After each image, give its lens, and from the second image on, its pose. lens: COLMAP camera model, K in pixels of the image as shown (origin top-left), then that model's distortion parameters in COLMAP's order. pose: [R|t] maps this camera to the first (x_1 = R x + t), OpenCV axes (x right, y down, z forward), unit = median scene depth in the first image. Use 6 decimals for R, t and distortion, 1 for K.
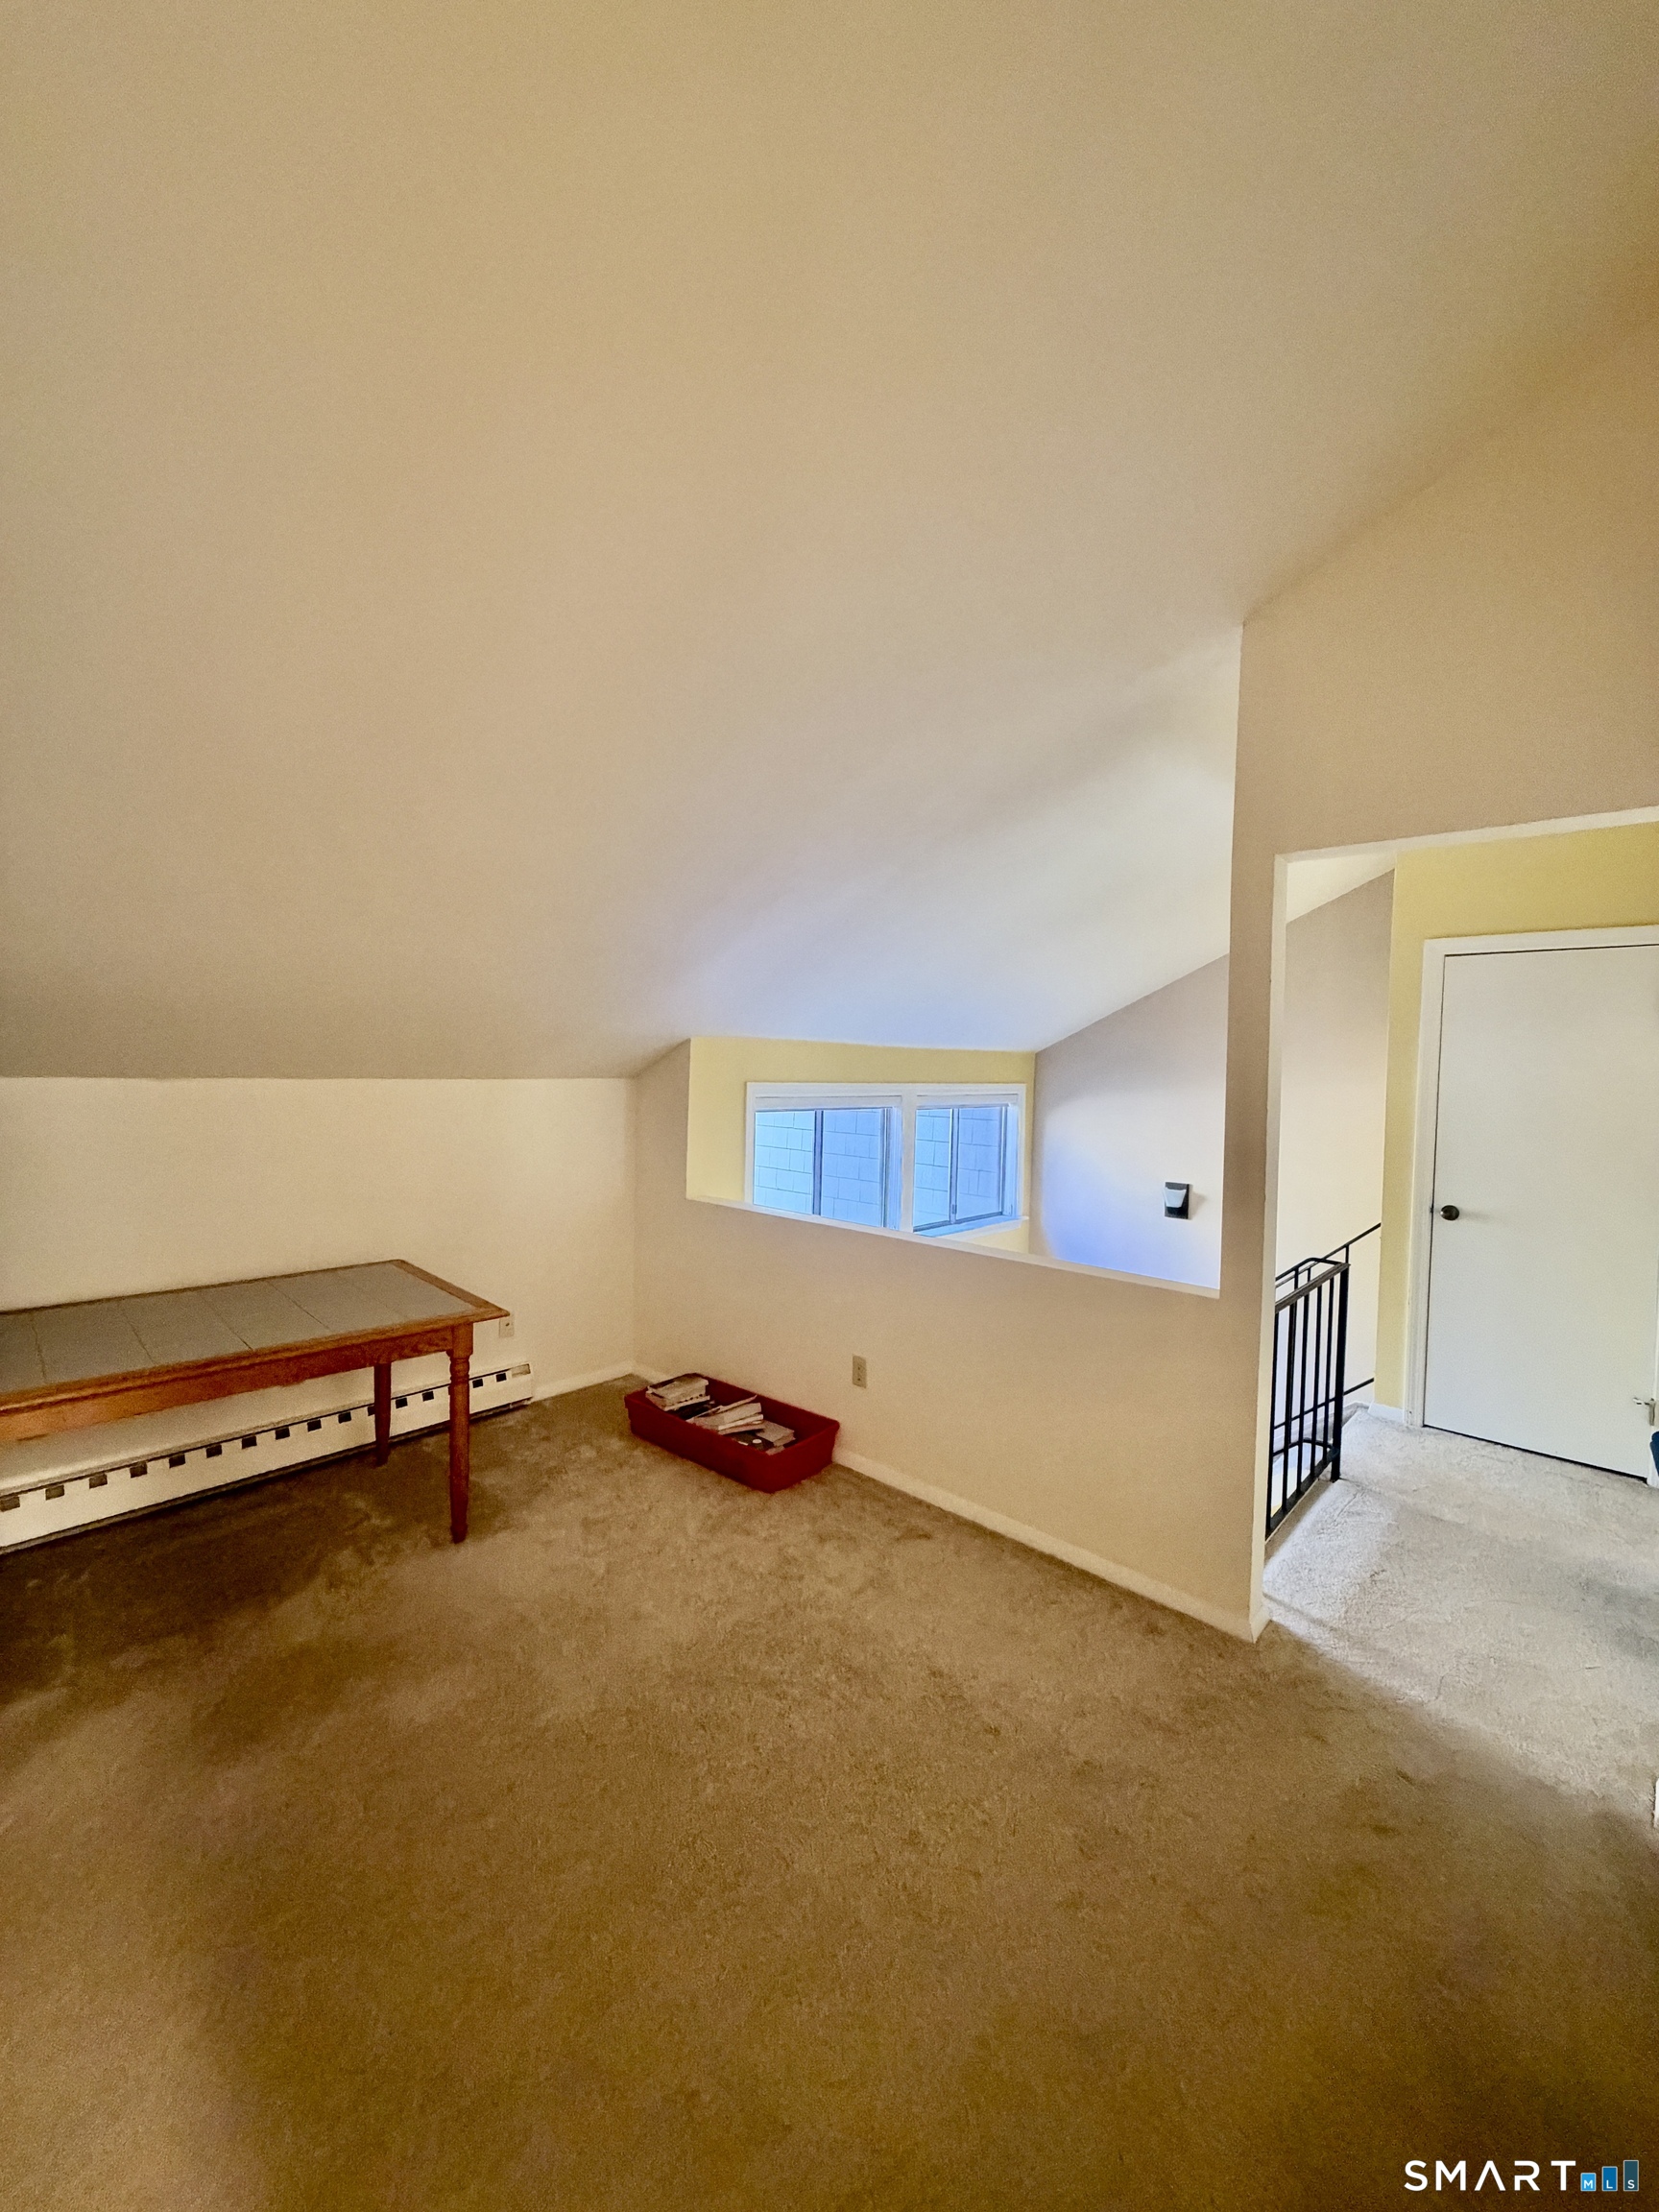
lens RADIAL K [[885.4, 0, 829.5], [0, 885.4, 1106.0], [0, 0, 1]] dist [-0.000234, 0.000075]
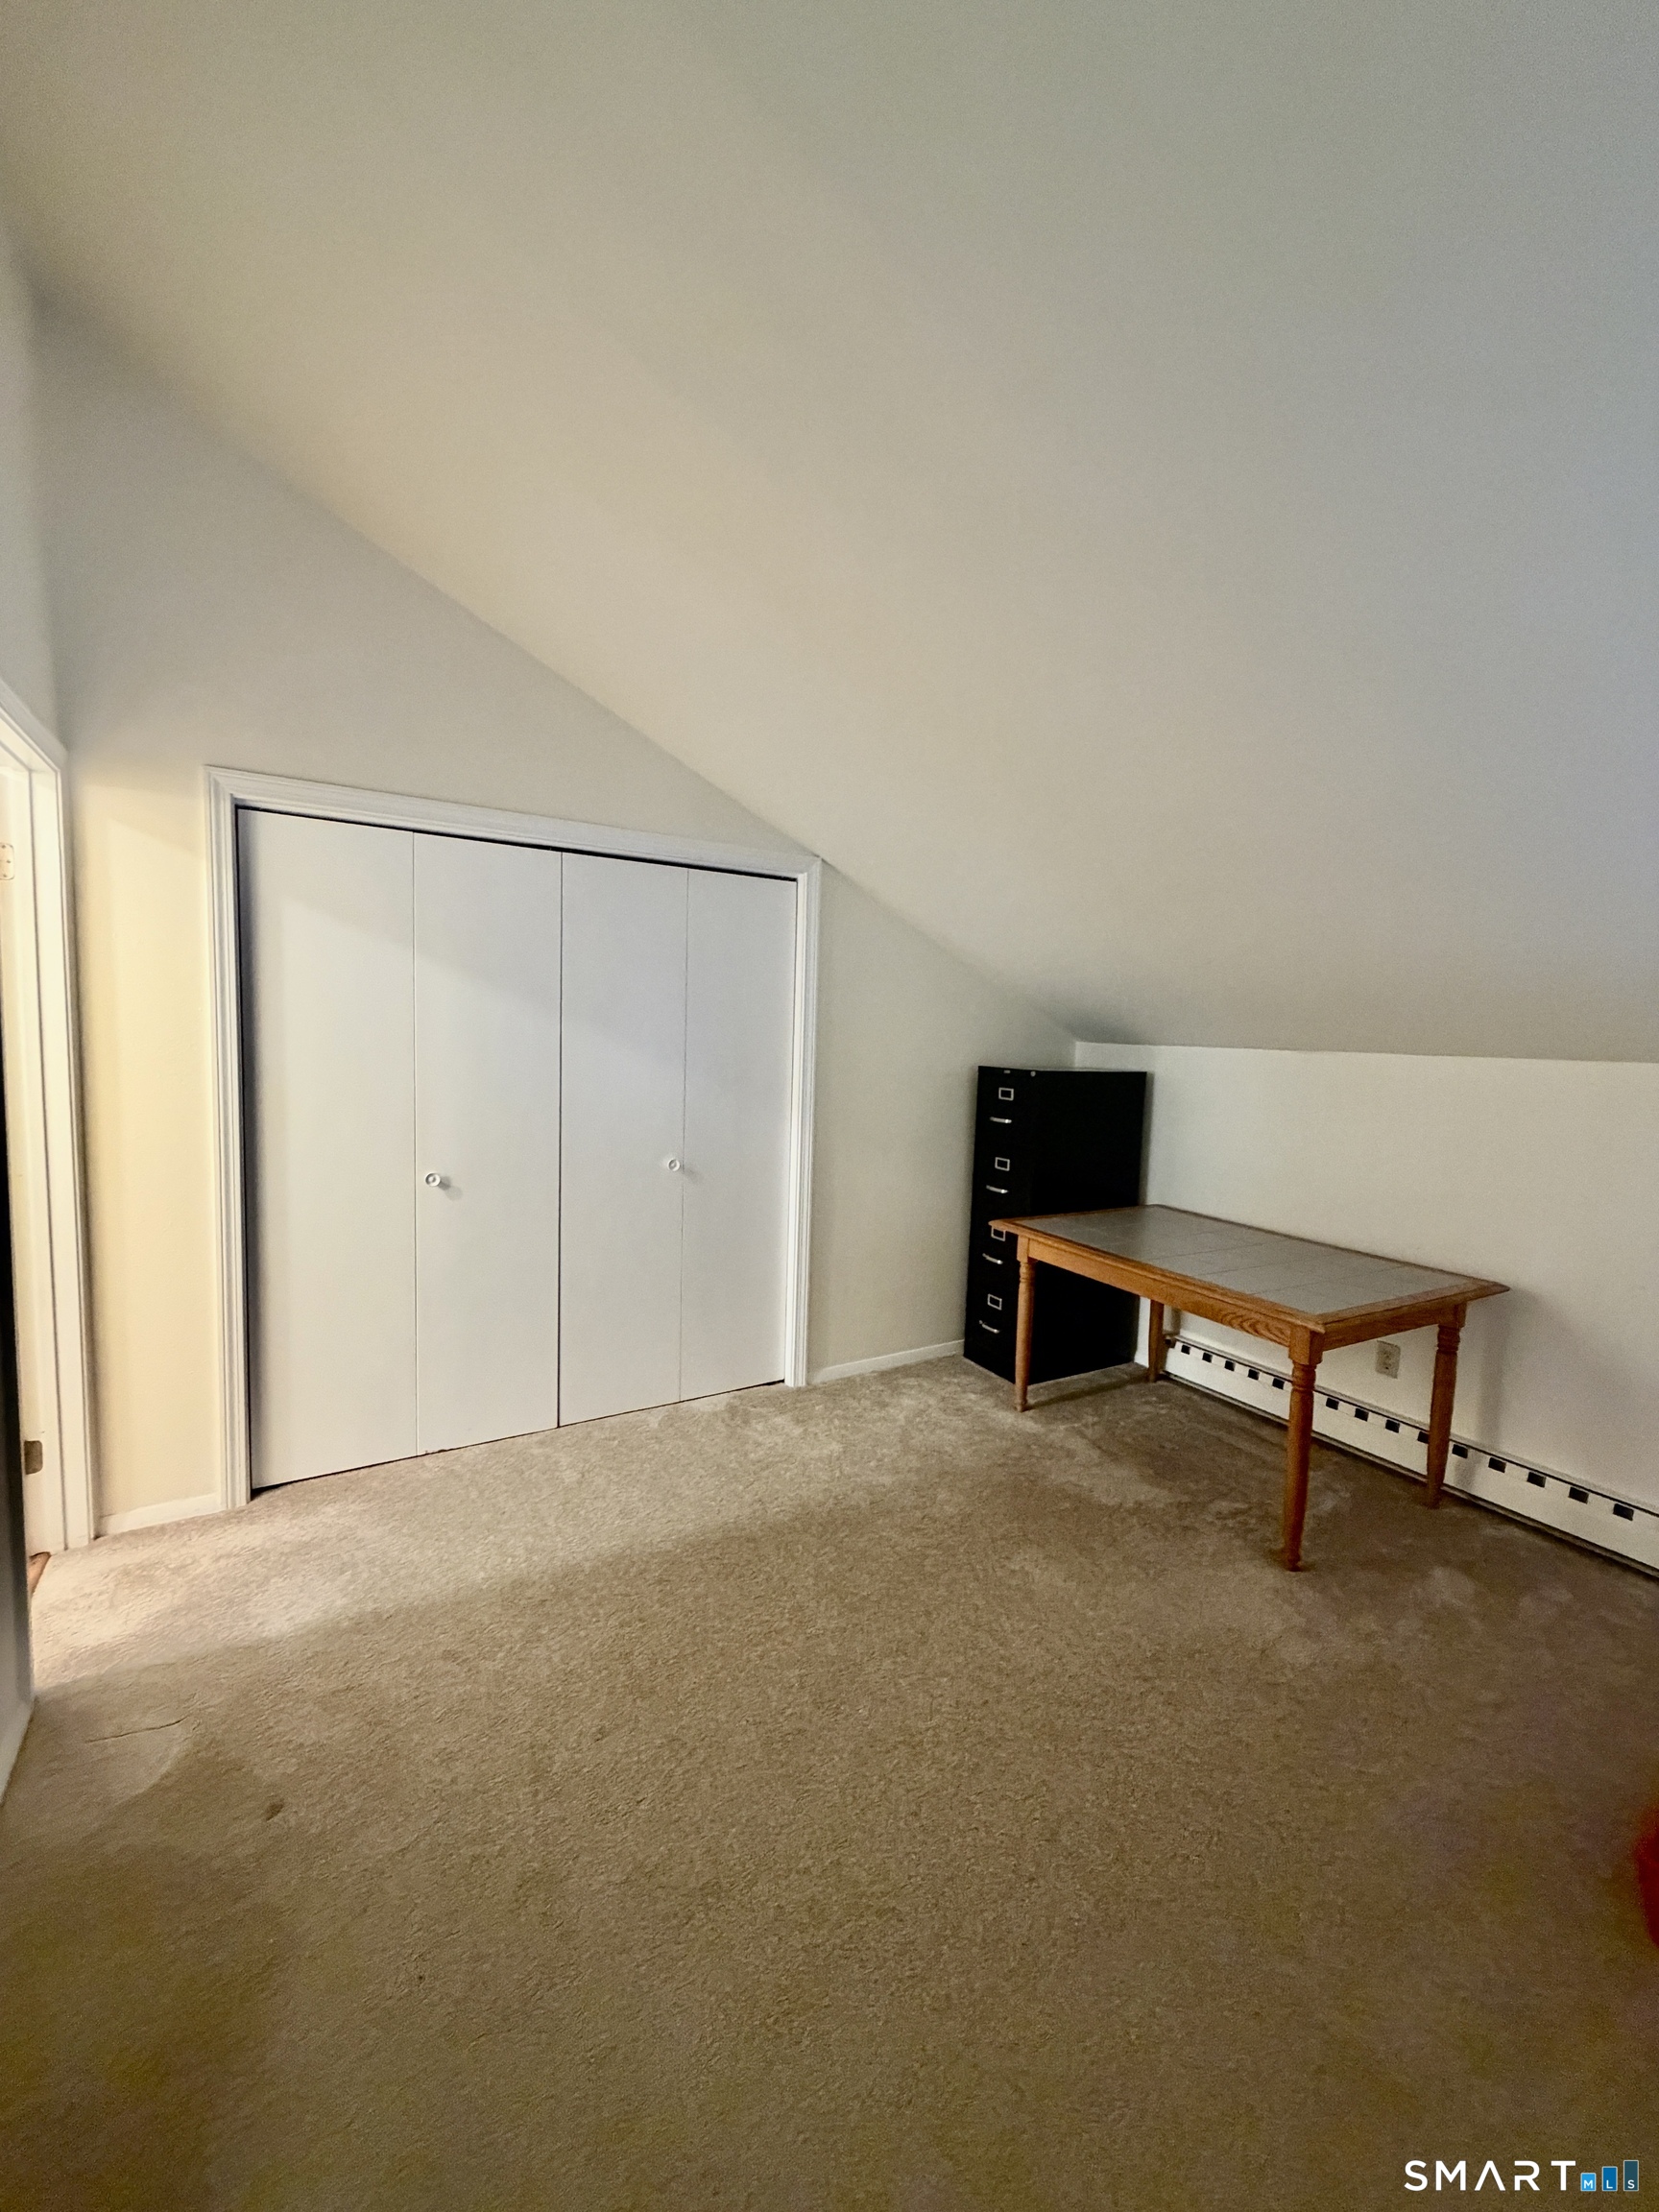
lens RADIAL K [[885.4, 0, 829.5], [0, 885.4, 1106.0], [0, 0, 1]] dist [-0.000234, 0.000075]
pose [[-0.272914, 0.040916, -0.961168, 0.444238], [-0.091658, 0.993444, 0.068315, 0.021687], [0.957662, 0.106743, -0.267374, 0.646951]]
